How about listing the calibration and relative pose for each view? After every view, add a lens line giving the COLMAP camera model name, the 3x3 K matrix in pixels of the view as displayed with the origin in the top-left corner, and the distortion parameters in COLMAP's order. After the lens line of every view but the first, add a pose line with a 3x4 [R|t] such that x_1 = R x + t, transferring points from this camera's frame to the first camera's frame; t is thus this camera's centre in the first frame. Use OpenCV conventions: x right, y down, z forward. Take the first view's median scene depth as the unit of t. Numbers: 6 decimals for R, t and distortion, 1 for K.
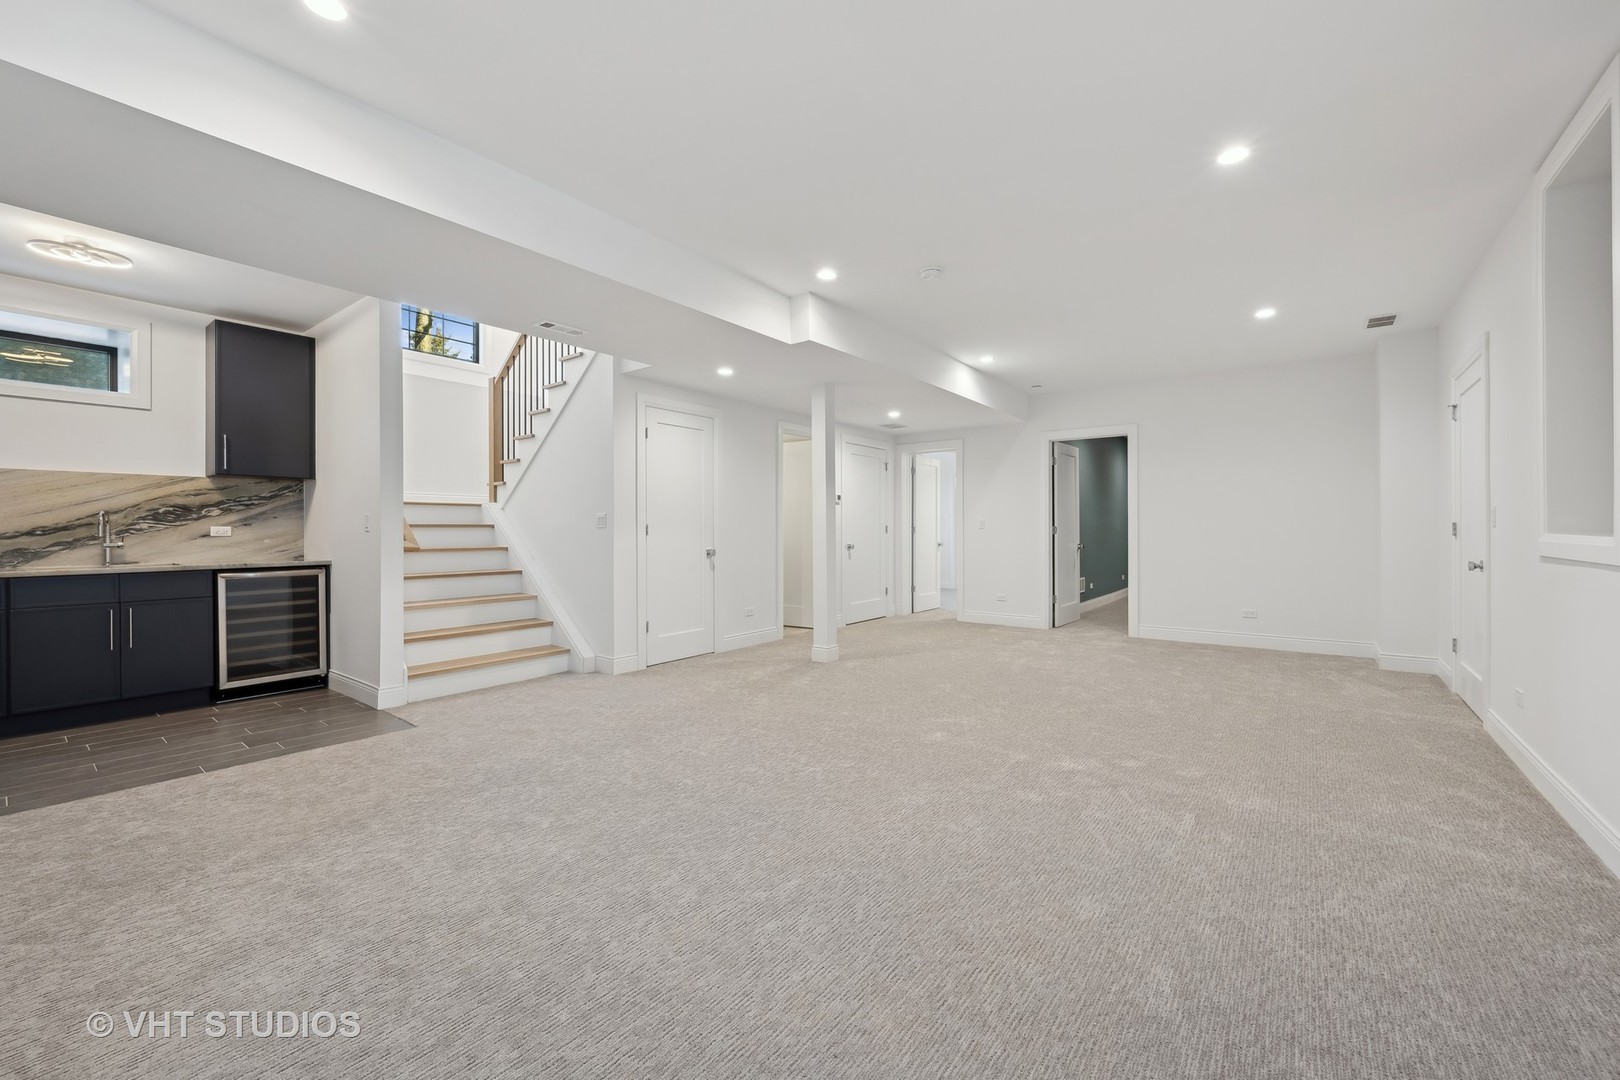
lens RADIAL K [[643.6, 0, 811.1], [0, 643.6, 530.9], [0, 0, 1]] dist [0.001127, 0.000013]
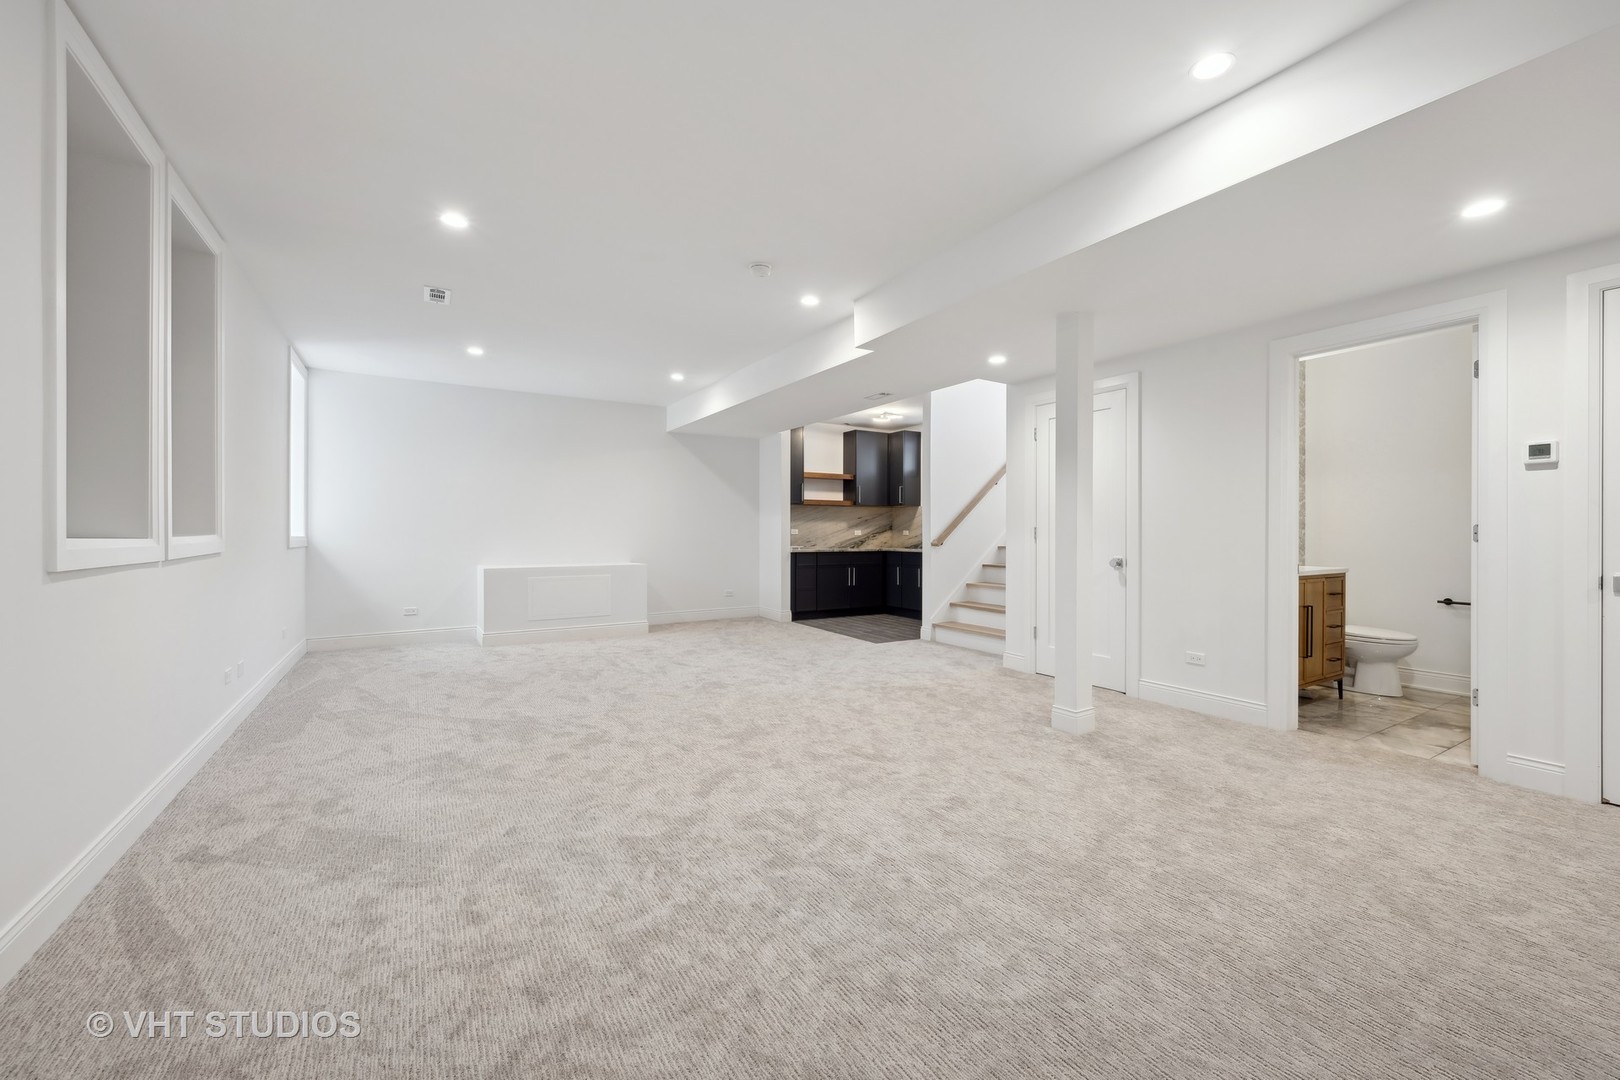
lens RADIAL K [[643.6, 0, 811.1], [0, 643.6, 530.9], [0, 0, 1]] dist [0.001127, 0.000013]
pose [[-0.364652, 0.001727, -0.931142, 0.723603], [-0.008514, 0.999950, 0.005189, -0.005593], [0.931105, 0.009820, -0.364619, 0.954240]]
